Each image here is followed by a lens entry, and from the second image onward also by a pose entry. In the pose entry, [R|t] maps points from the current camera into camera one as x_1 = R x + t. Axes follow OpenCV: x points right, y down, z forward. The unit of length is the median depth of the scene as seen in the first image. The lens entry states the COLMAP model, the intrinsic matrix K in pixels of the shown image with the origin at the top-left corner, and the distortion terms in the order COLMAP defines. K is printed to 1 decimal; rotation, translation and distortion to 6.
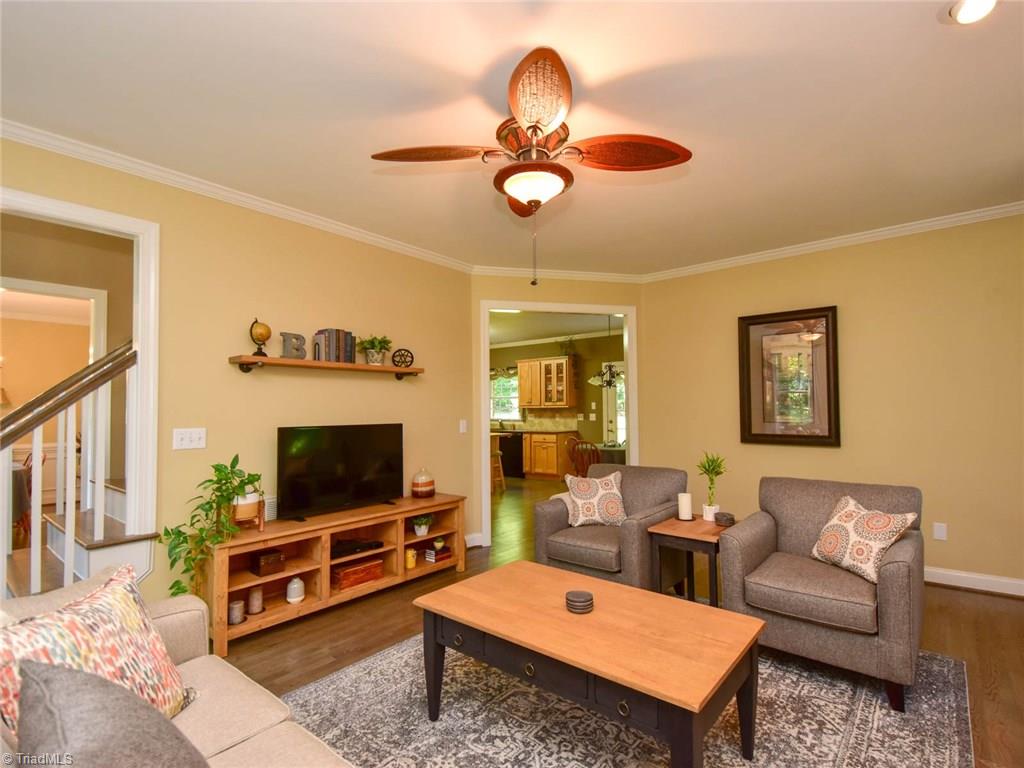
lens RADIAL K [[498.9, 0, 524.6], [0, 498.9, 395.5], [0, 0, 1]] dist [0.014949, -0.017438]
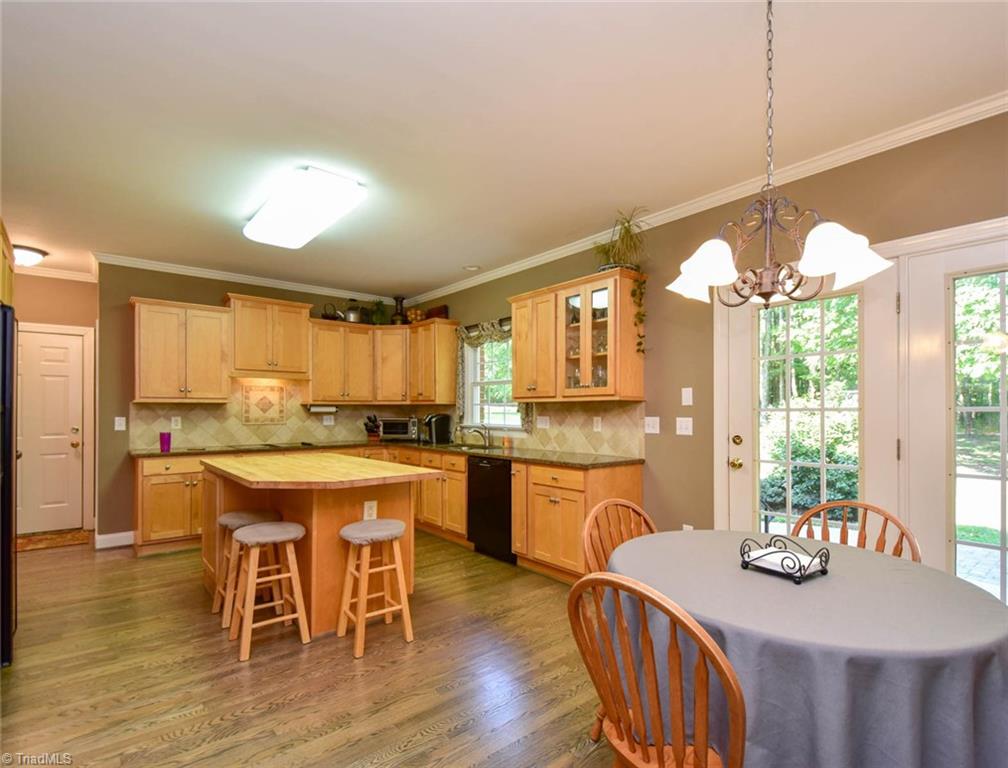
lens RADIAL K [[493.6, 0, 511.3], [0, 493.6, 414.1], [0, 0, 1]] dist [0.001481, 0.000168]
pose [[0.981958, 0.009239, -0.188874, 0.075530], [-0.003258, 0.999484, 0.031953, 0.022094], [0.189071, -0.030761, 0.981481, 0.587591]]
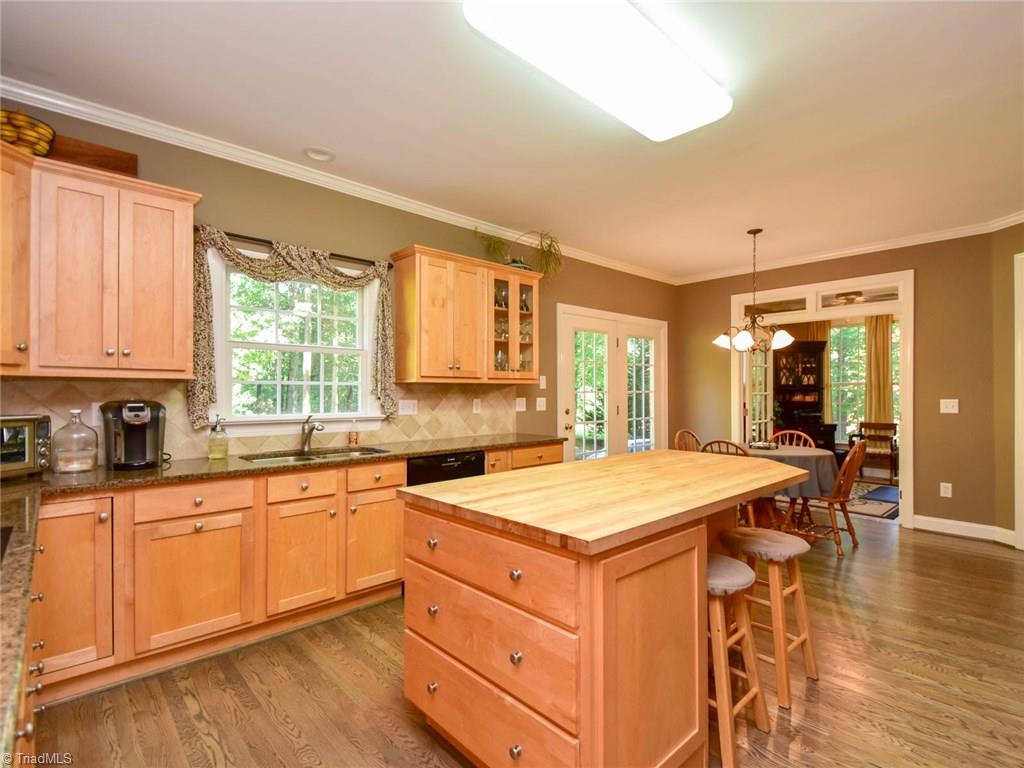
lens RADIAL K [[498.9, 0, 524.6], [0, 498.9, 395.5], [0, 0, 1]] dist [0.014949, -0.017438]
pose [[0.129569, 0.003167, 0.991565, -0.365635], [-0.023873, 0.999715, -0.000073, 0.033967], [-0.991283, -0.023662, 0.129608, 0.925072]]
